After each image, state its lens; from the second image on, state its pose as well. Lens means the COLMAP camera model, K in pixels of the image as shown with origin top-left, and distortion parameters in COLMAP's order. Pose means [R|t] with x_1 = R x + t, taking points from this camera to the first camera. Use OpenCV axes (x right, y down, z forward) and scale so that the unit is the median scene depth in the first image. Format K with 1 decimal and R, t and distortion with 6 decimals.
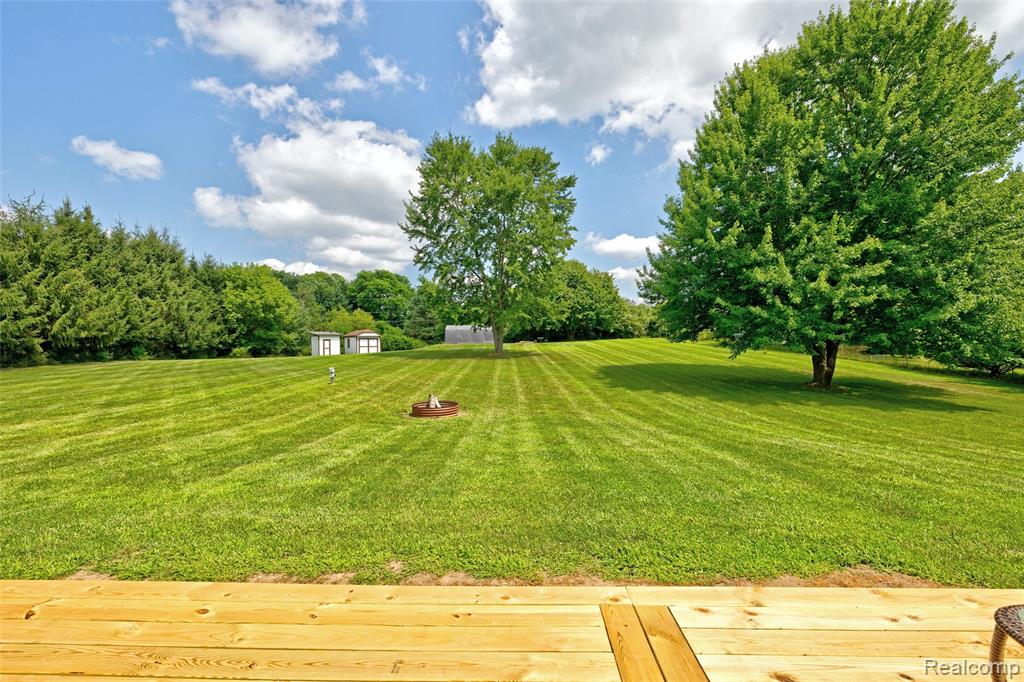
lens RADIAL K [[425.2, 0, 506.0], [0, 425.2, 340.7], [0, 0, 1]] dist [-0.000106, -0.000323]
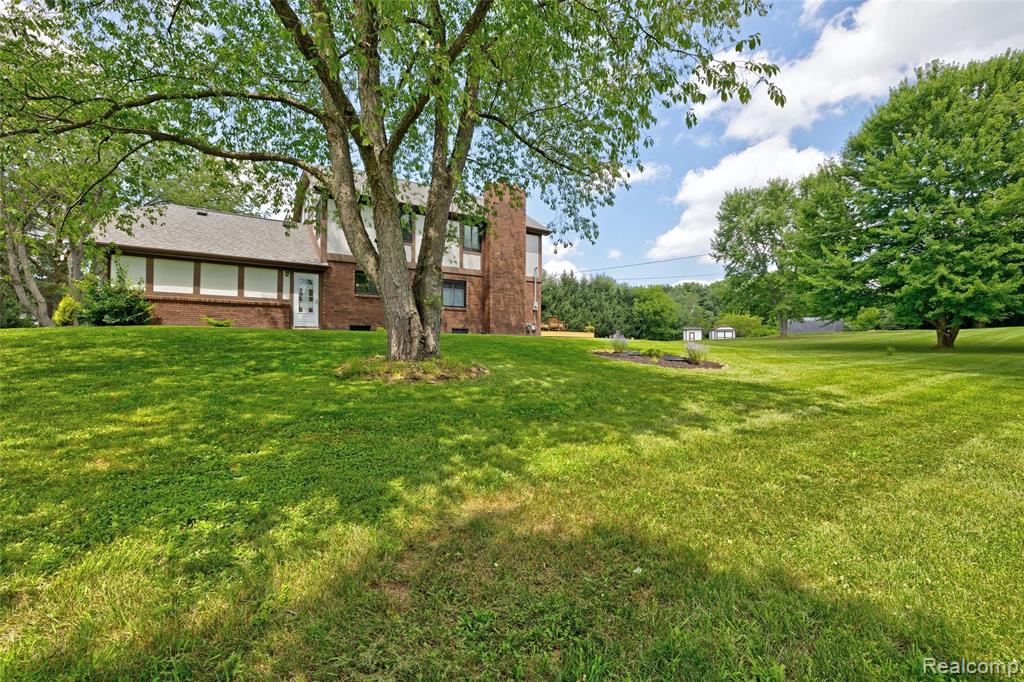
lens RADIAL K [[442.3, 0, 513.8], [0, 442.3, 338.9], [0, 0, 1]] dist [-0.000126, -0.000267]
pose [[0.579581, -0.013122, -0.814809, 0.542092], [0.003798, 0.999903, -0.013402, 0.044693], [0.814906, 0.004673, 0.579574, -0.431242]]
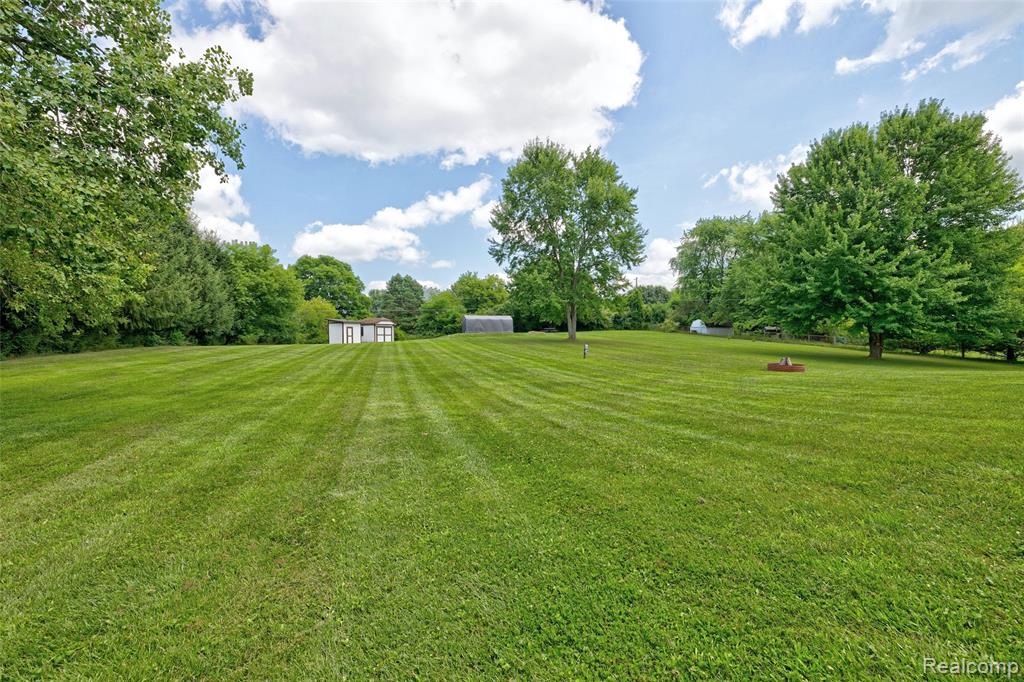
lens RADIAL K [[425.2, 0, 506.0], [0, 425.2, 340.7], [0, 0, 1]] dist [-0.000106, -0.000323]
pose [[0.963039, 0.005469, 0.269307, -0.412081], [-0.008894, 0.999894, 0.011501, 0.017111], [-0.269216, -0.013471, 0.962986, -0.031168]]
